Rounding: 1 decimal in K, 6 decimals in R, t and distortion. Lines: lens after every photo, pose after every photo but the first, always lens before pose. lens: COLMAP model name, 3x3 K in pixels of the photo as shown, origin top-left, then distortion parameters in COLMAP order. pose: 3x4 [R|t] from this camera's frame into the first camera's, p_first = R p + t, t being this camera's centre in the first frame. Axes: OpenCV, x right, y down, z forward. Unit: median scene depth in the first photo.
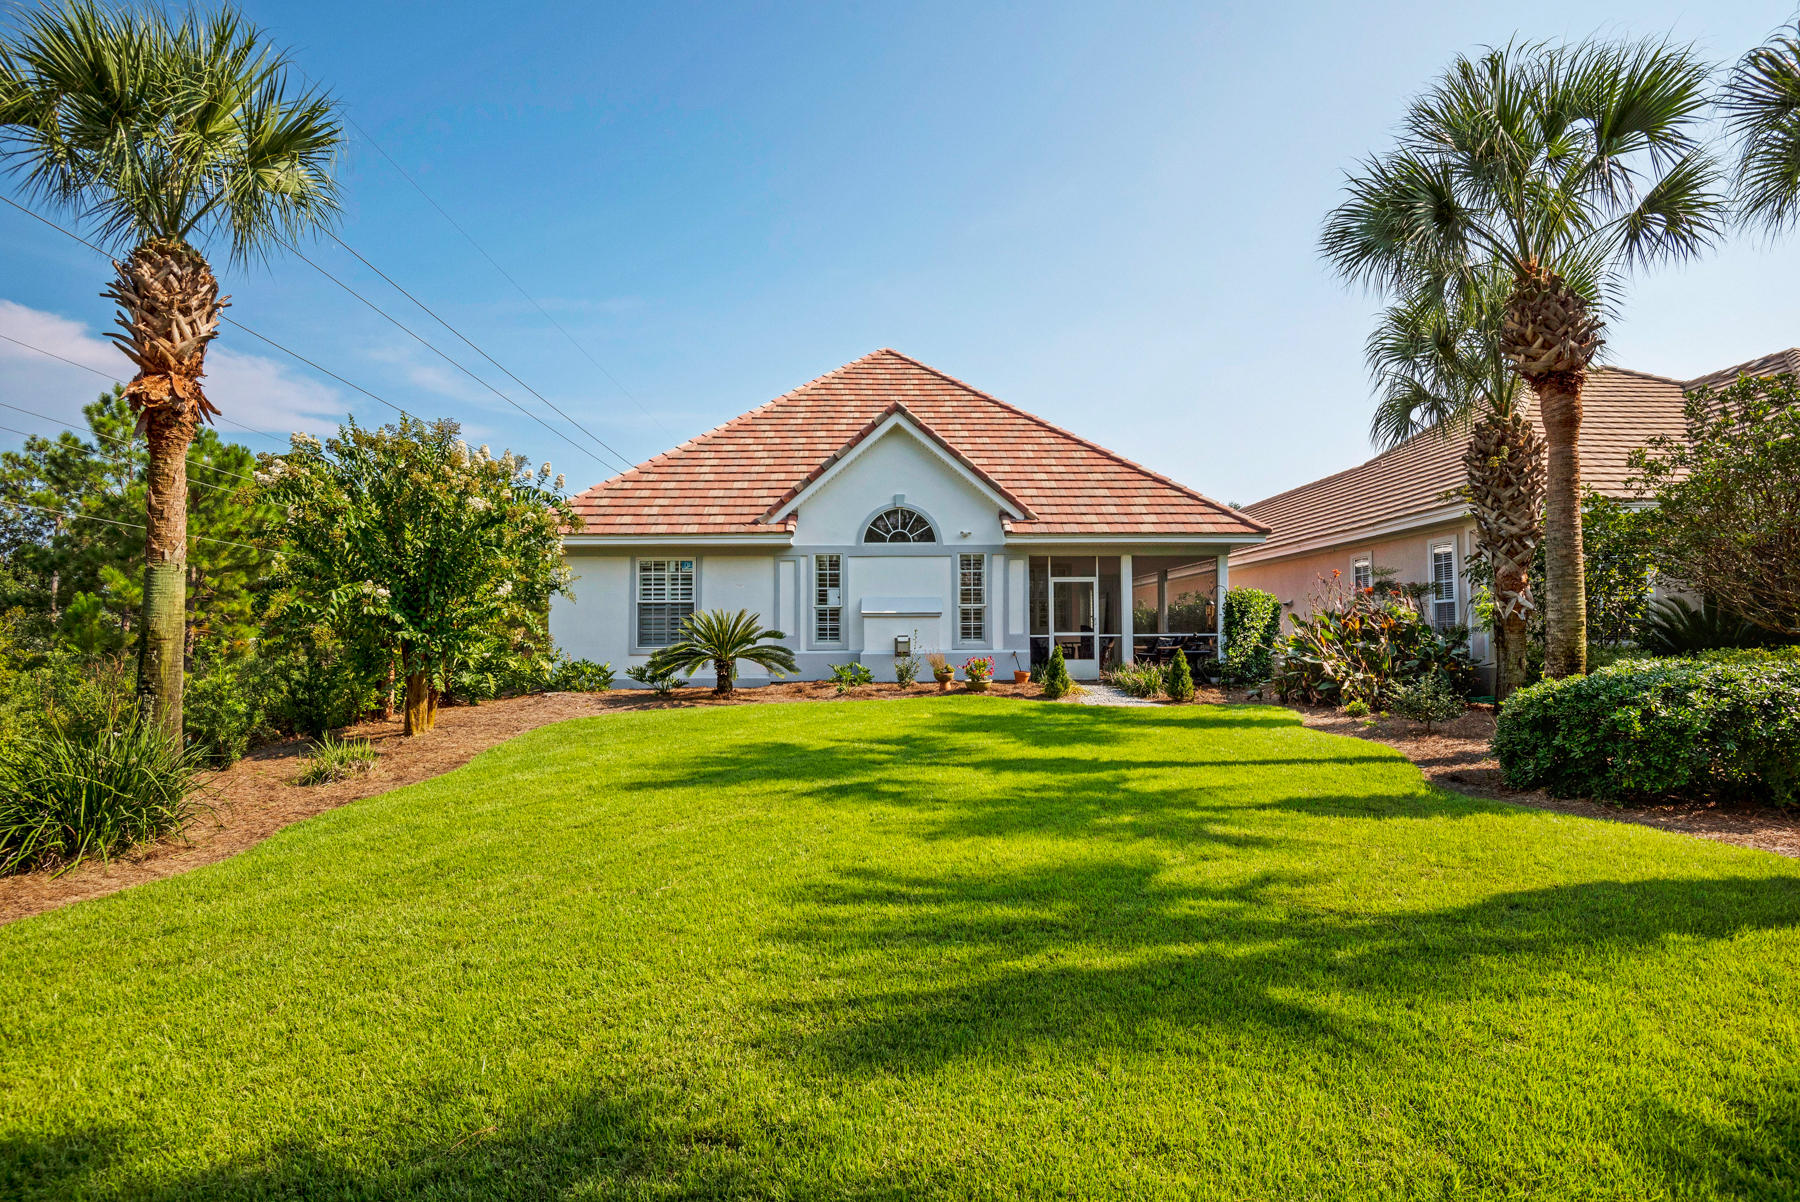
lens RADIAL K [[834.9, 0, 900.0], [0, 834.9, 601.0], [0, 0, 1]] dist [-0.000071, -0.000015]
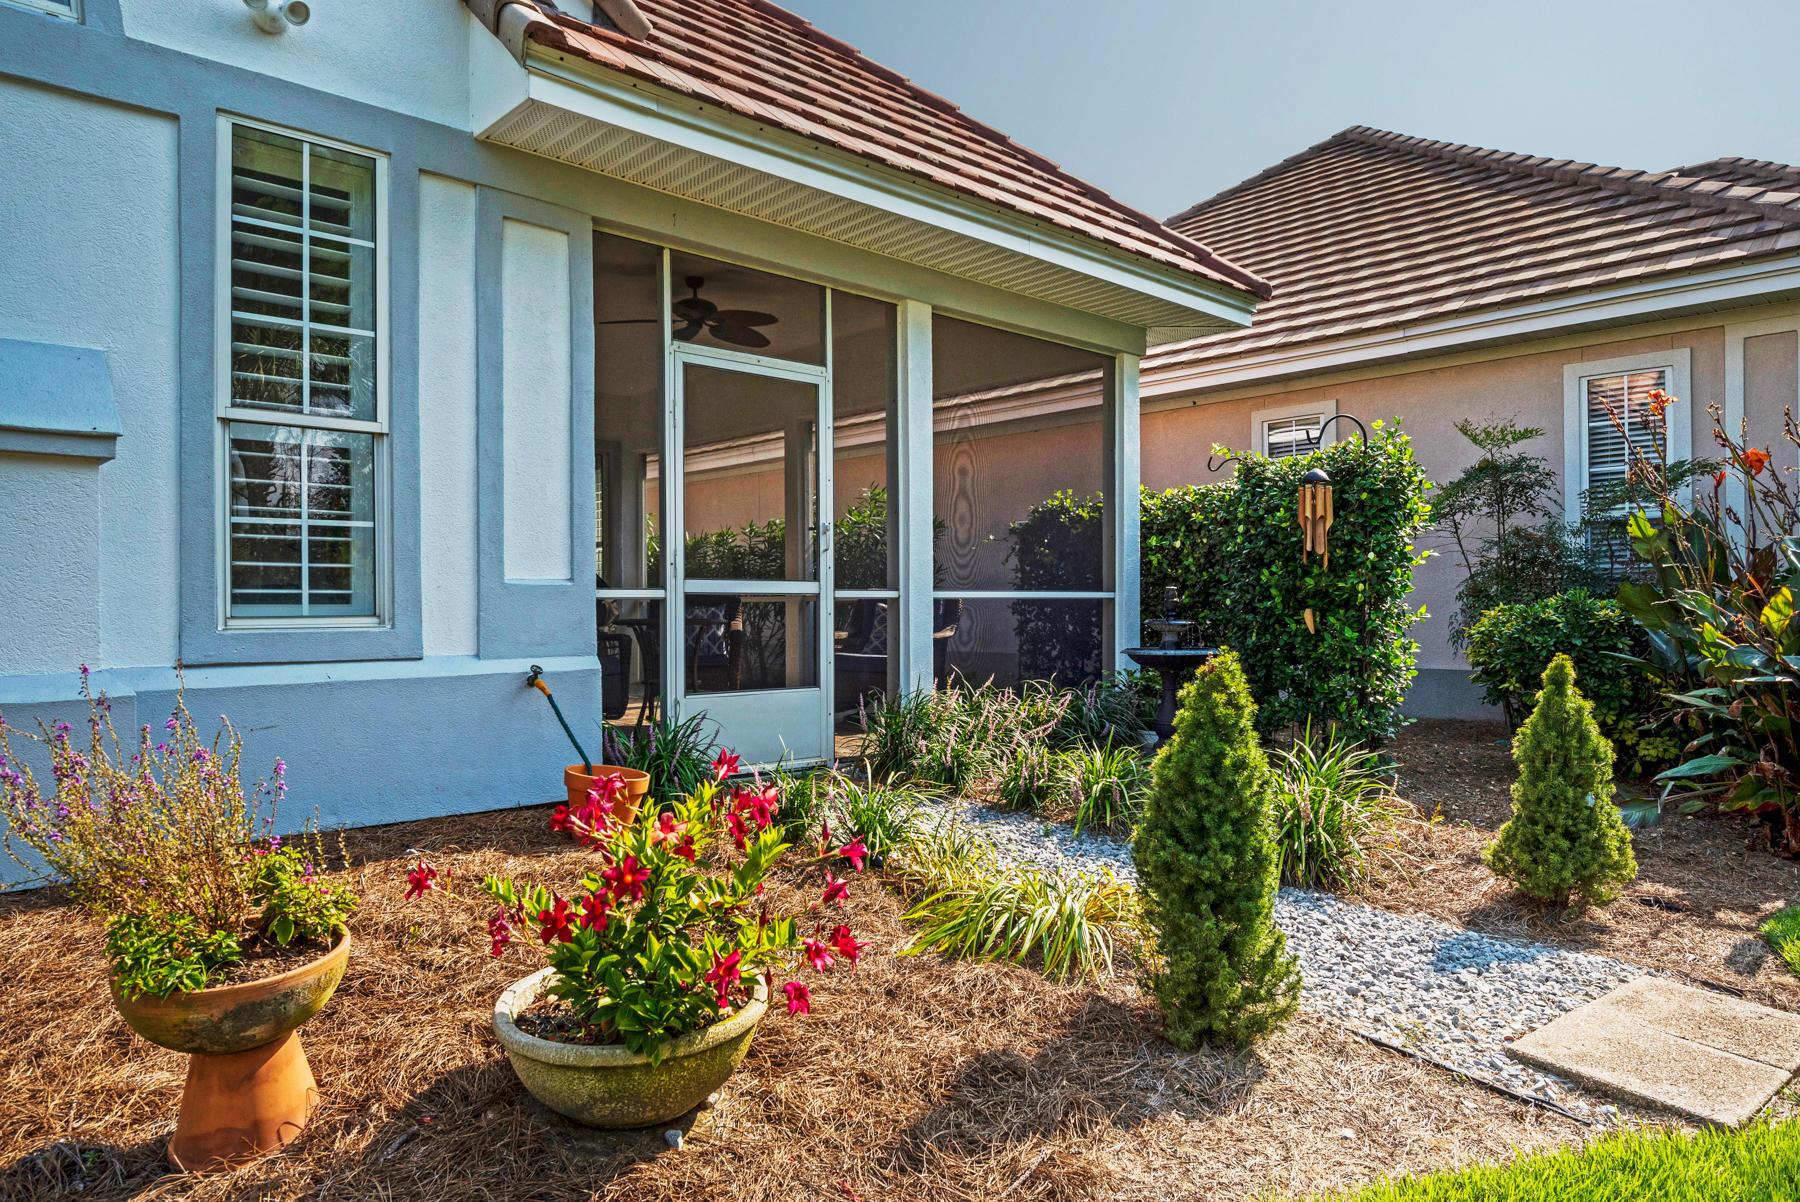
lens RADIAL K [[1163.1, 0, 900.0], [0, 1163.1, 601.0], [0, 0, 1]] dist [-0.003715, -0.001026]
pose [[0.759593, 0.005095, 0.650379, 0.020323], [-0.030921, 0.999121, 0.028287, 0.032502], [-0.649663, -0.041597, 0.759083, 0.716896]]
